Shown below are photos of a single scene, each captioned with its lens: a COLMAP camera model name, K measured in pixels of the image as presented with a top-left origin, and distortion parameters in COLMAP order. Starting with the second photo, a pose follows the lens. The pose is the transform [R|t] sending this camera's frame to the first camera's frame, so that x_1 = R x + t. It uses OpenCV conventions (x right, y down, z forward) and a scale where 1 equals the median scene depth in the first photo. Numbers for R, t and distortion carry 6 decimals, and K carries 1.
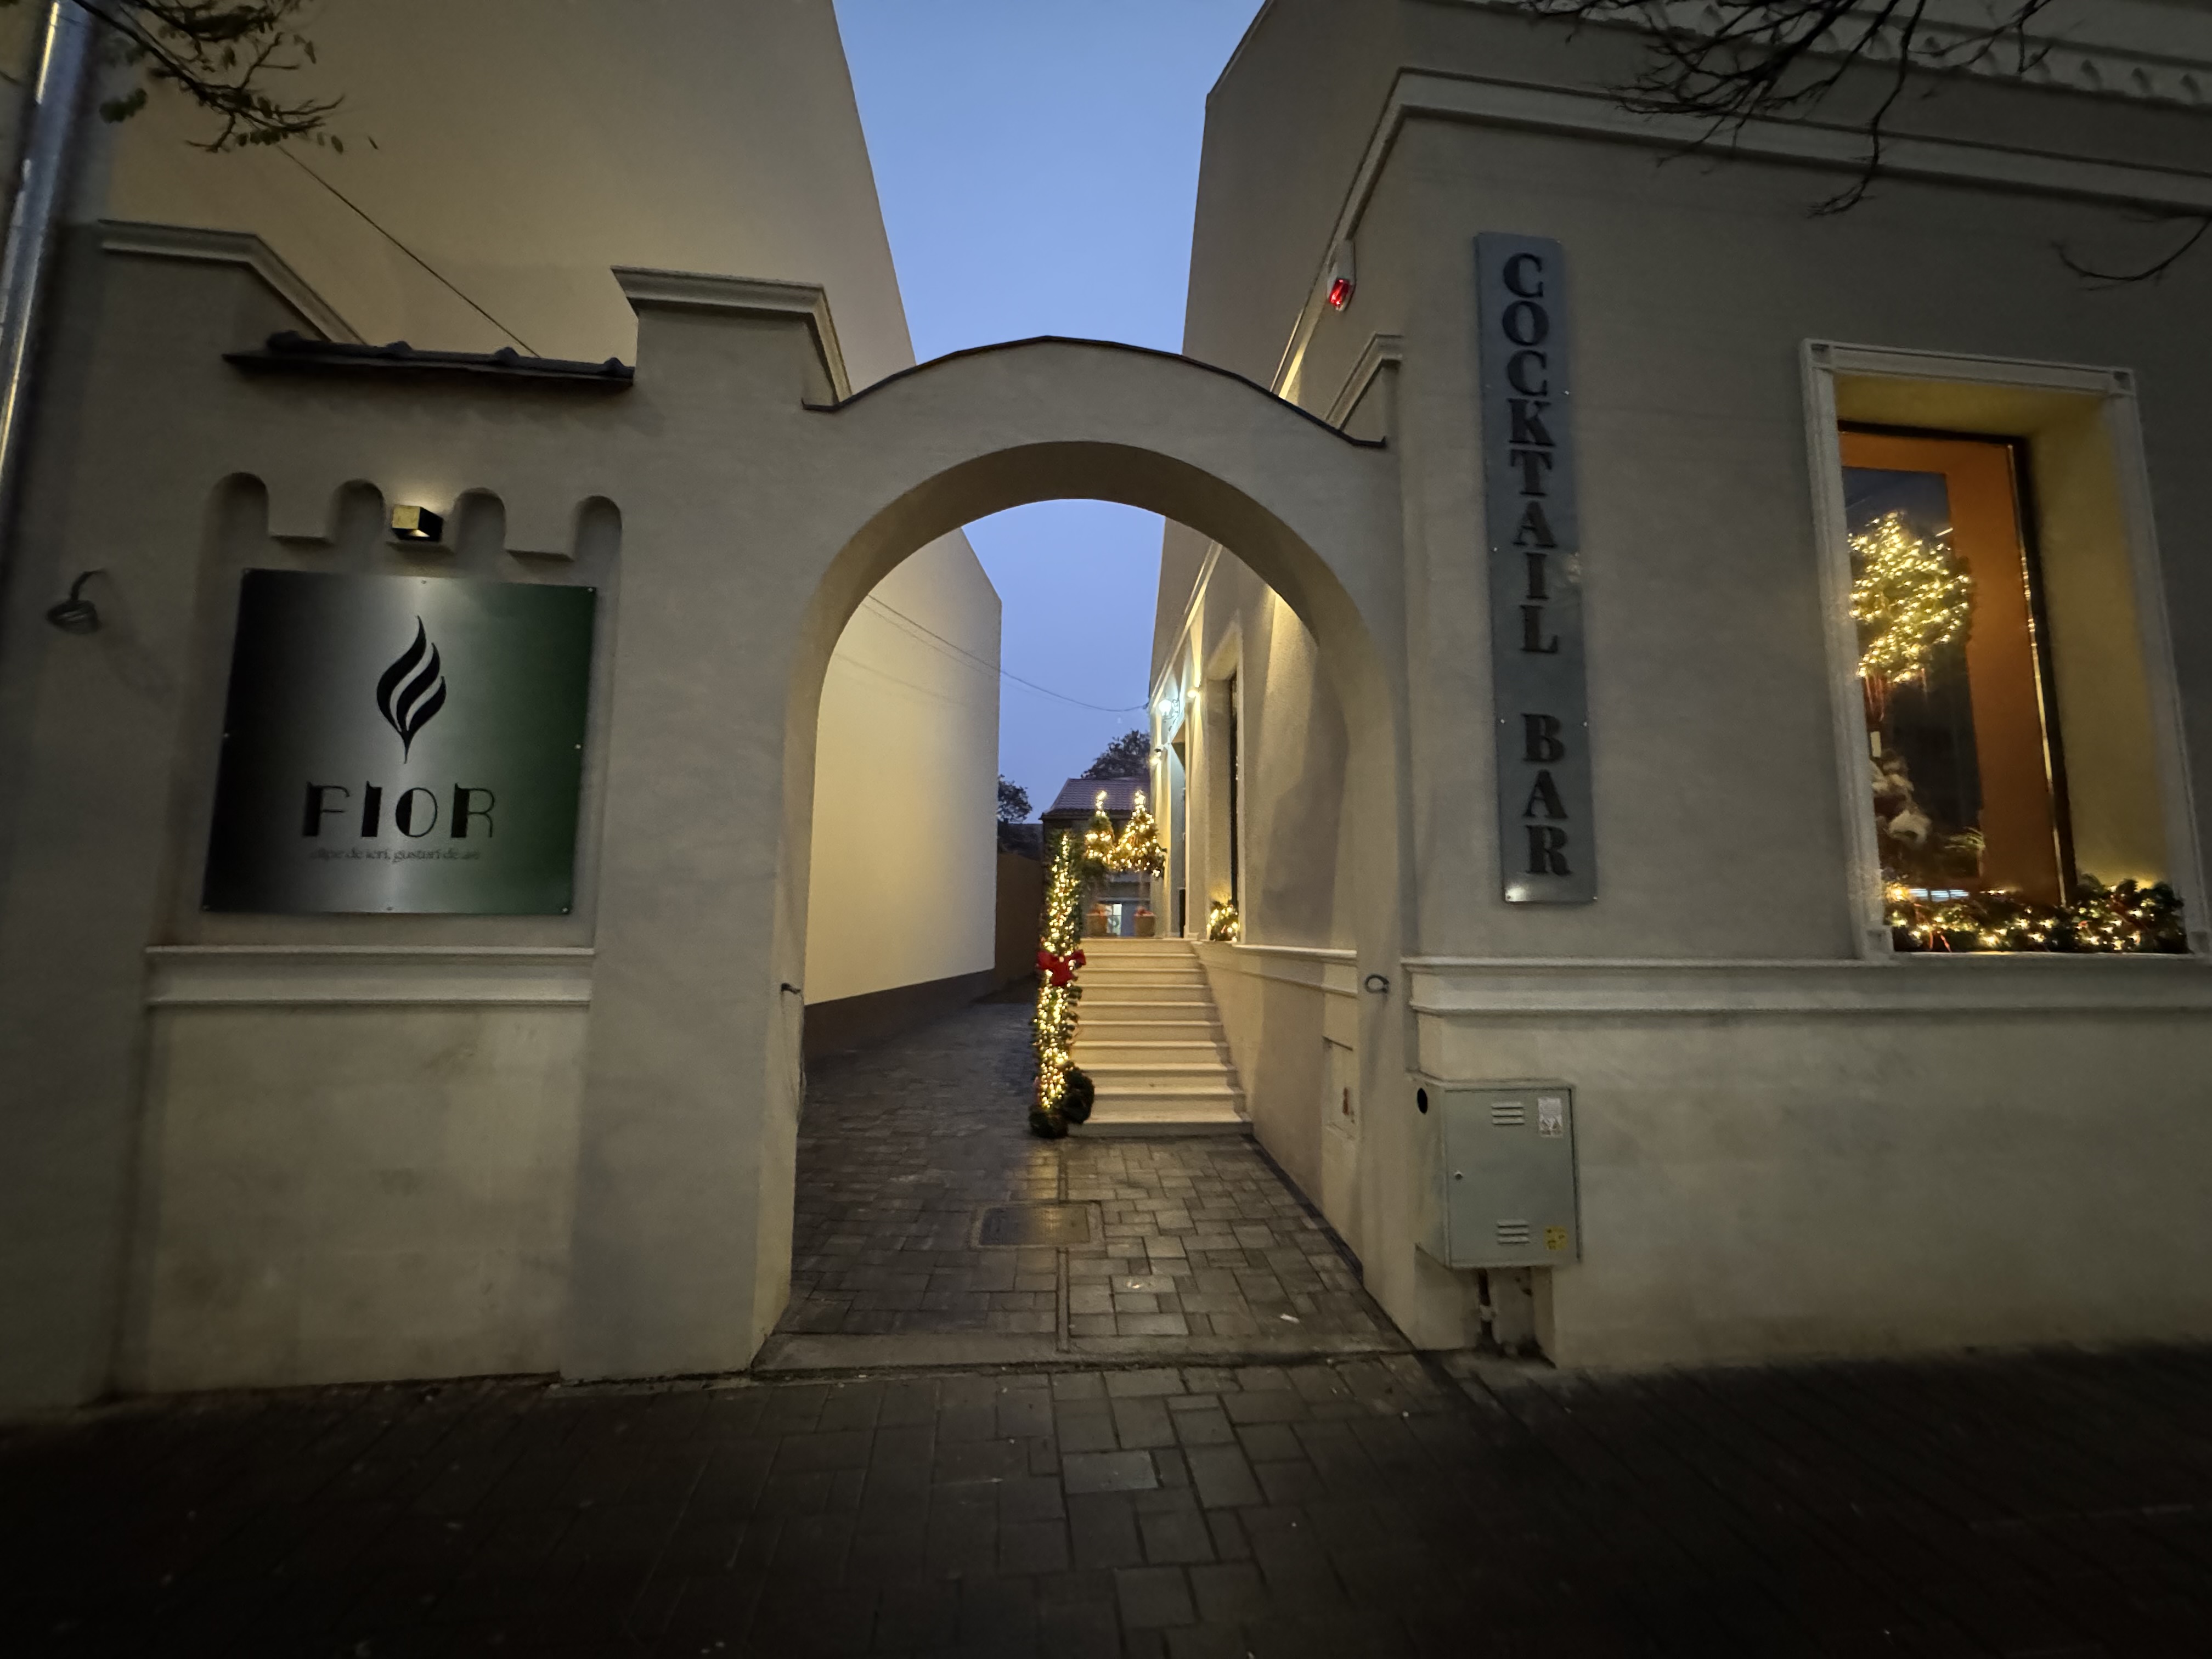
lens RADIAL K [[870.9, 0, 1095.2], [0, 870.9, 826.3], [0, 0, 1]] dist [-0.002095, 0.000313]
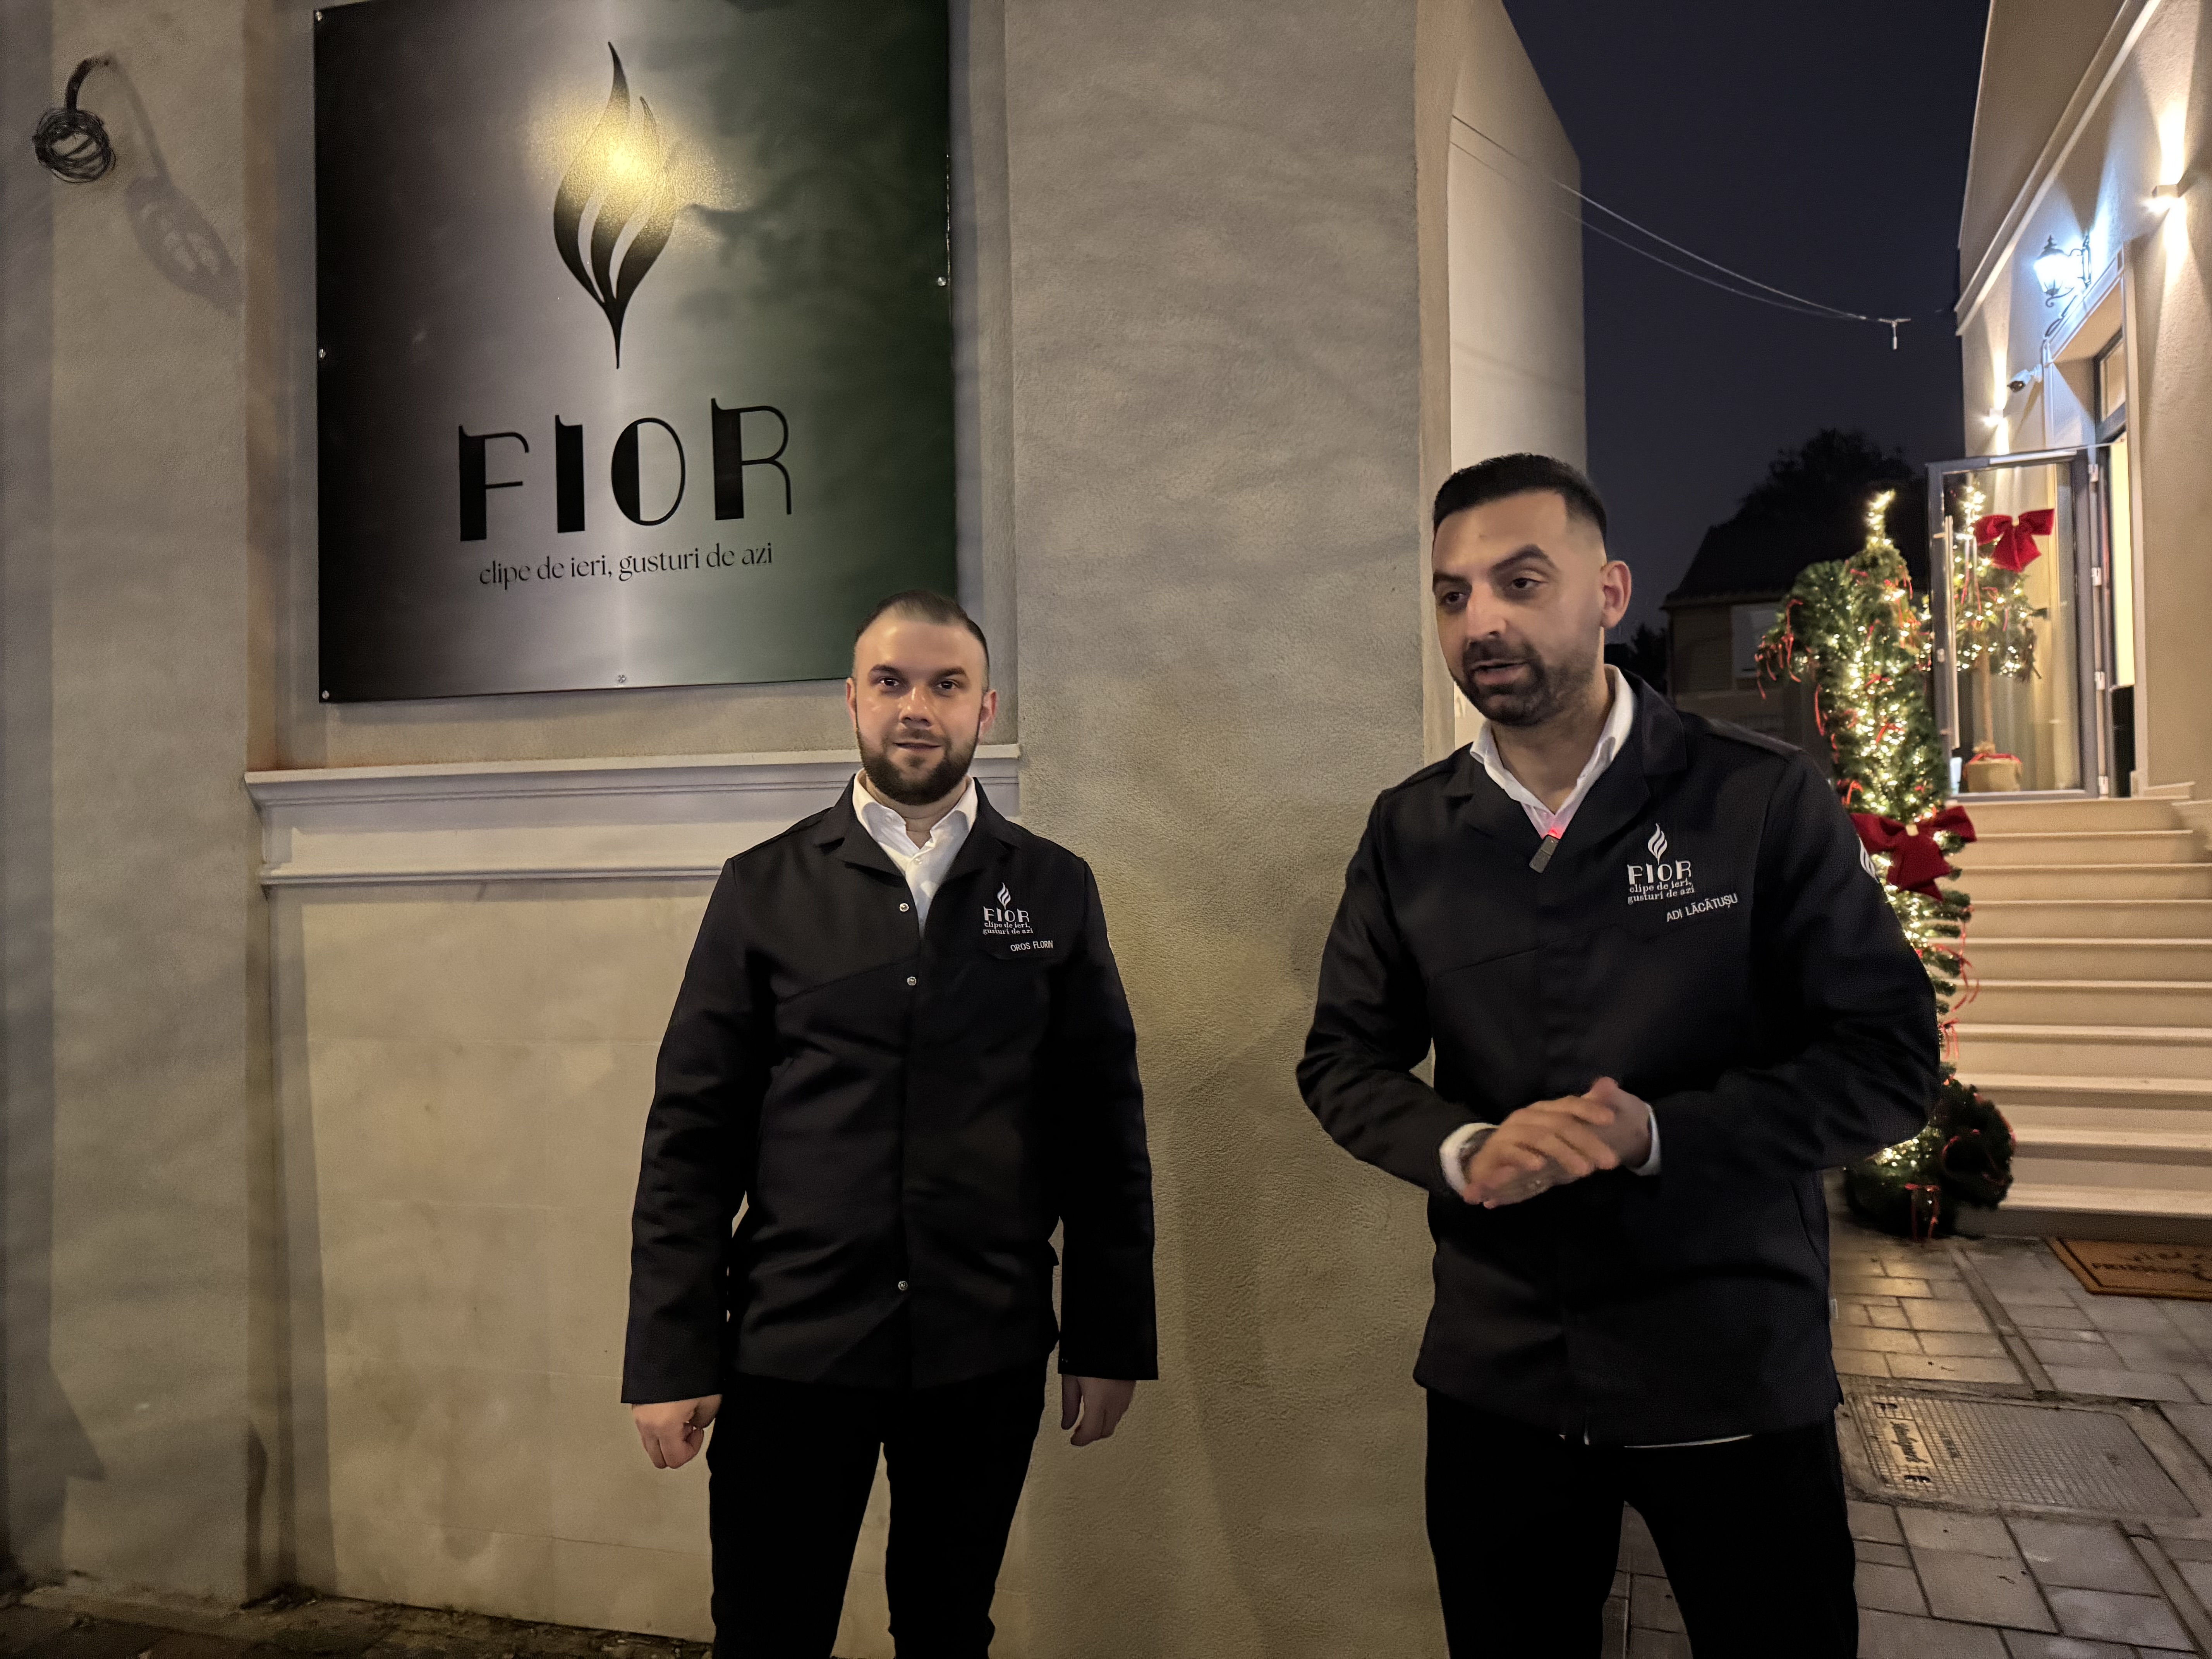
lens RADIAL K [[1564.5, 0, 1090.9], [0, 1564.5, 820.0], [0, 0, 1]] dist [0.007654, -0.008280]
pose [[0.924530, -0.032676, -0.379707, -0.248880], [0.070275, 0.993850, 0.085583, 0.113009], [0.374575, -0.105808, 0.921140, 0.297169]]
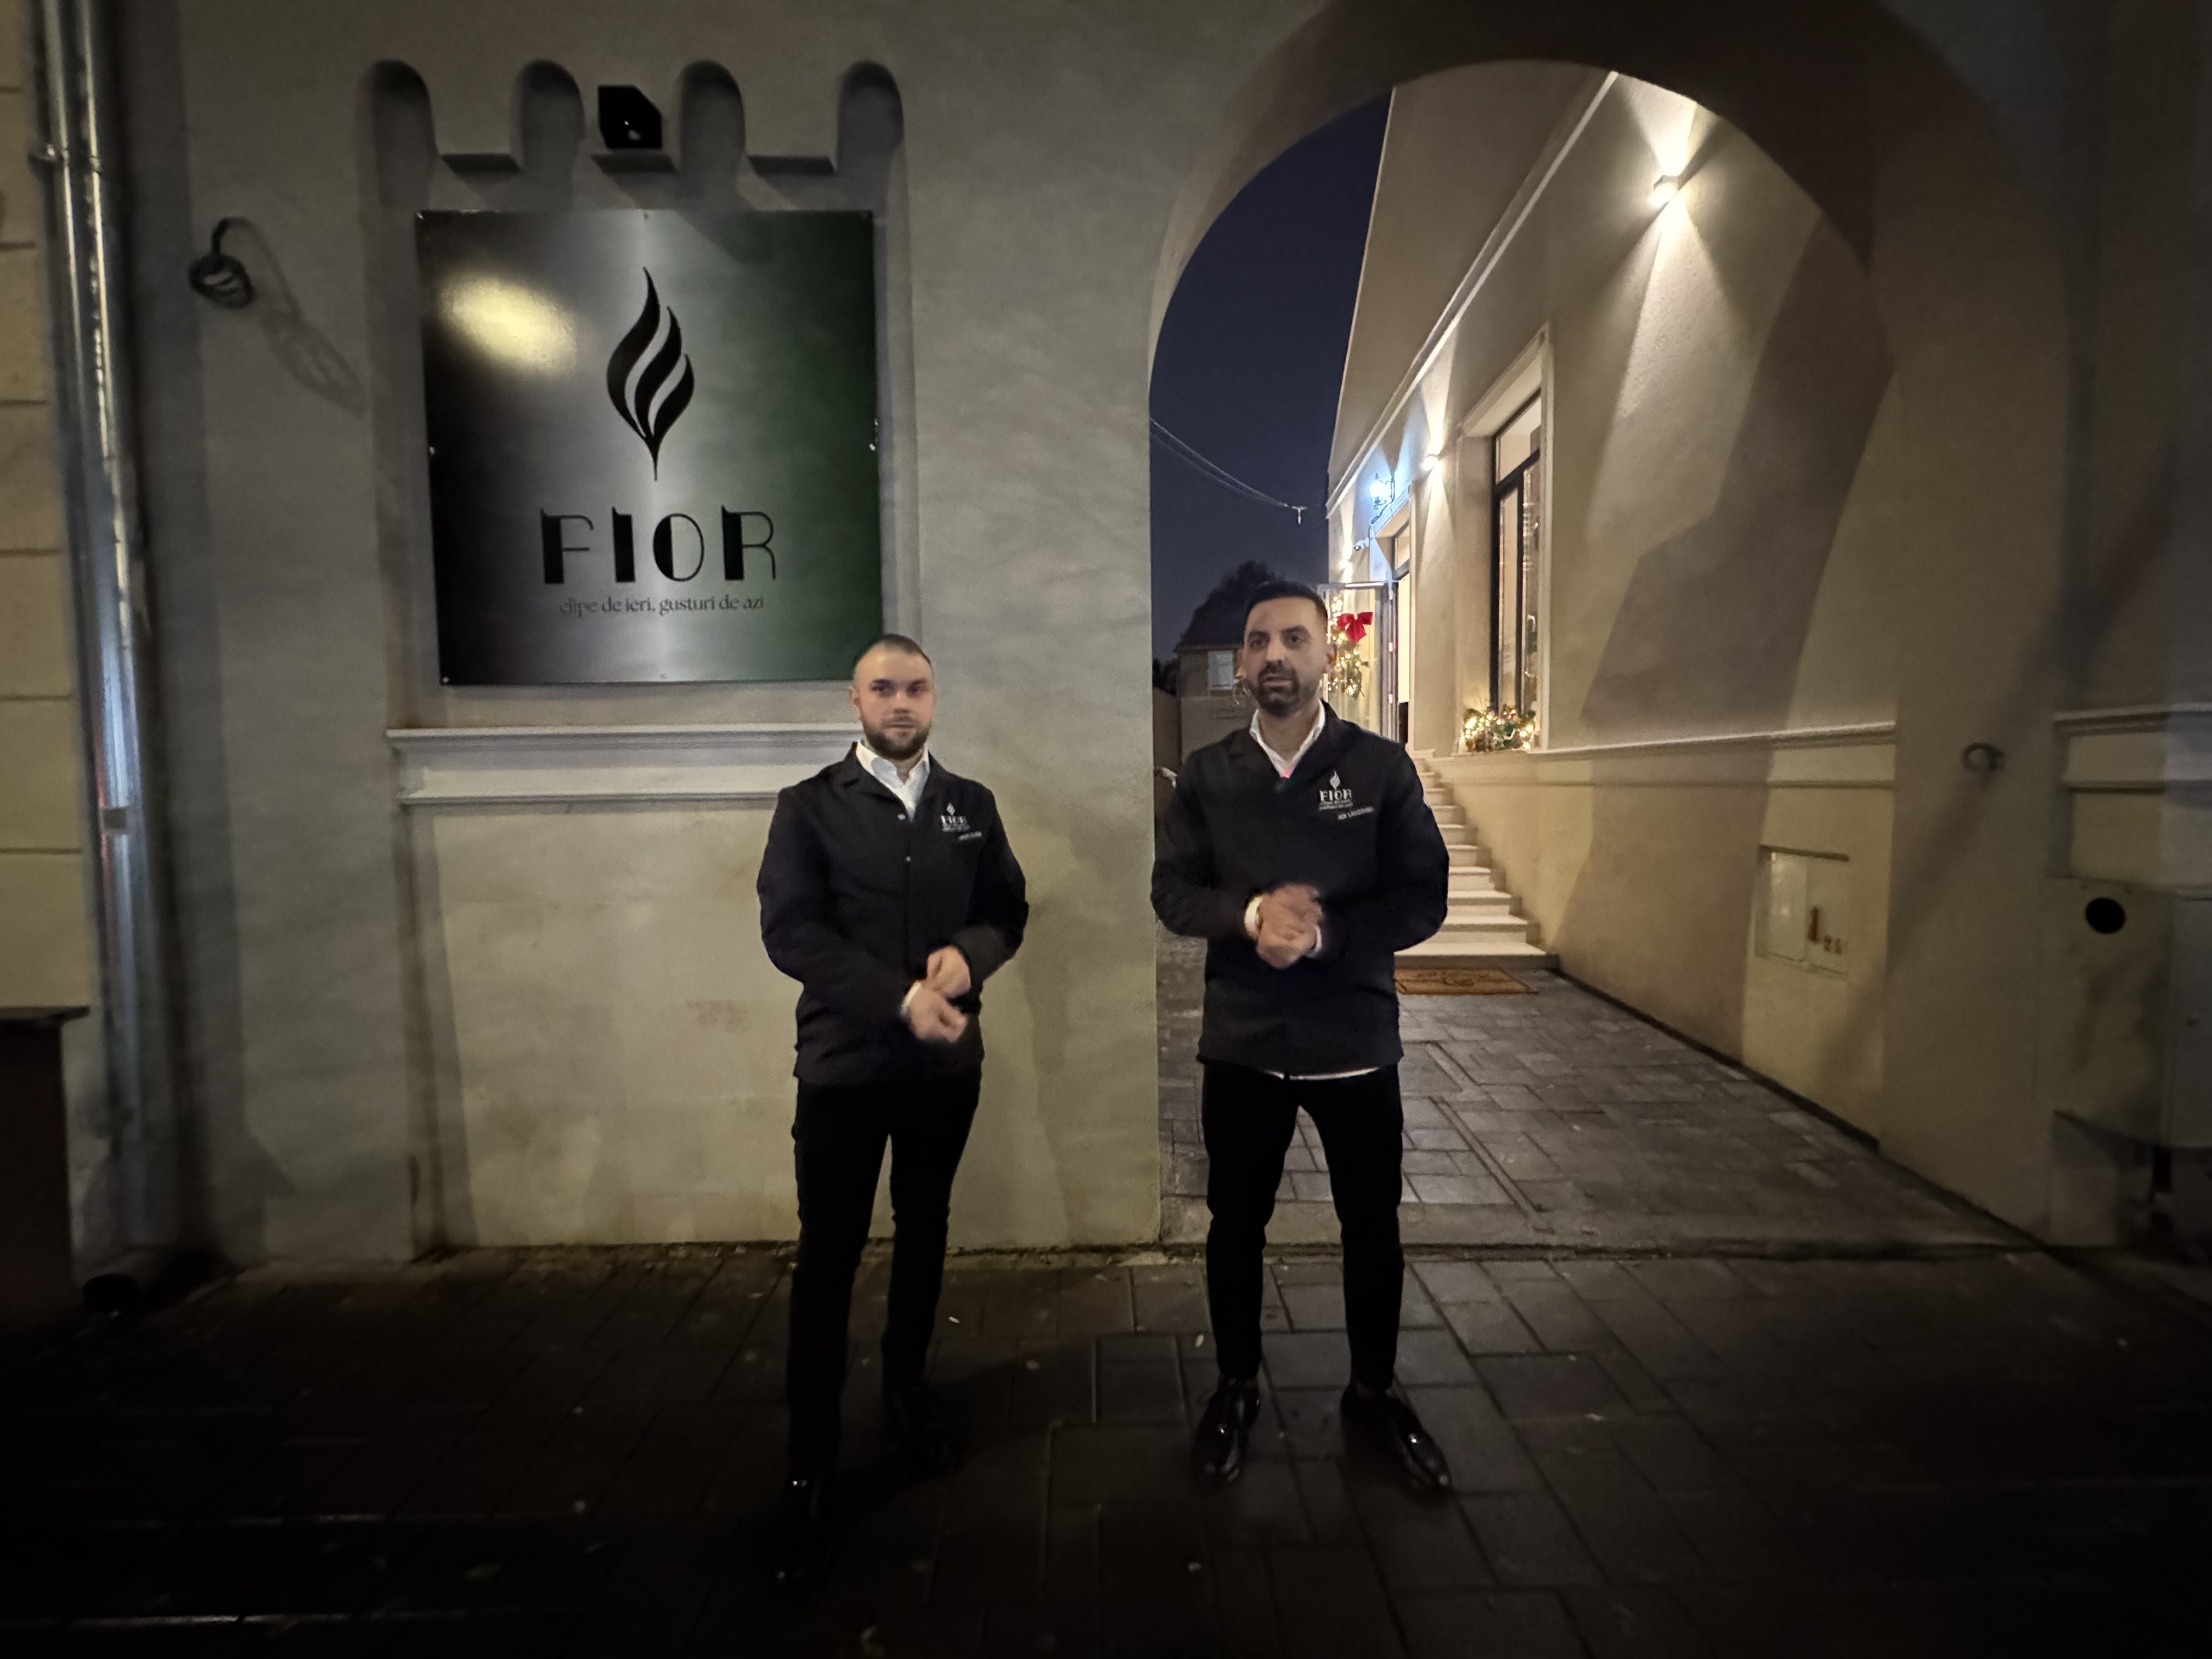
lens RADIAL K [[877.9, 0, 1100.5], [0, 877.9, 823.3], [0, 0, 1]] dist [-0.001024, -0.000430]
pose [[0.993535, -0.015817, -0.112422, -0.335899], [0.034783, 0.985036, 0.168804, 0.102009], [0.108070, -0.171623, 0.979217, 0.257279]]
